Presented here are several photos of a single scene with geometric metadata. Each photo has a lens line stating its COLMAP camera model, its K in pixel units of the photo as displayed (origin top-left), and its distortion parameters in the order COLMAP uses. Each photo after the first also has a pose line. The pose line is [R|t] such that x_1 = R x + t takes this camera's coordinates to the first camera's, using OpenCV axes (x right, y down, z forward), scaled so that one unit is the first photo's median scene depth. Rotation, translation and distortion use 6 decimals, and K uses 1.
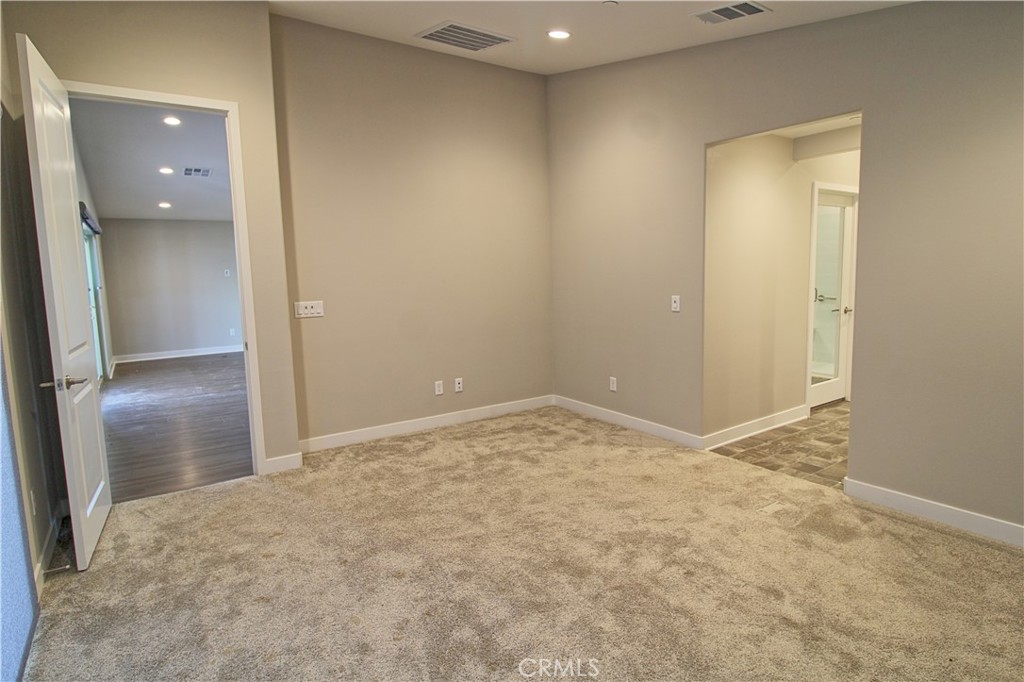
lens RADIAL K [[550.9, 0, 524.8], [0, 550.9, 332.8], [0, 0, 1]] dist [-0.000116, -0.000138]
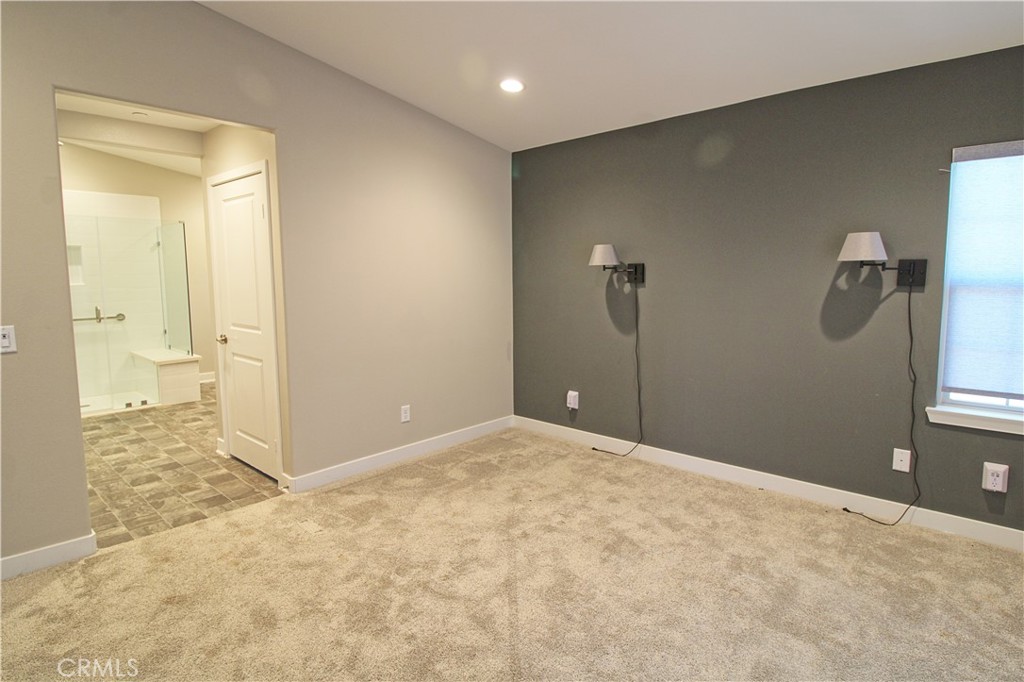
lens RADIAL K [[550.9, 0, 524.8], [0, 550.9, 332.8], [0, 0, 1]] dist [-0.000116, -0.000138]
pose [[-0.214499, -0.082817, 0.973207, -0.435937], [0.119972, 0.986620, 0.110401, -0.061863], [-0.969328, 0.140439, -0.201693, 0.639965]]
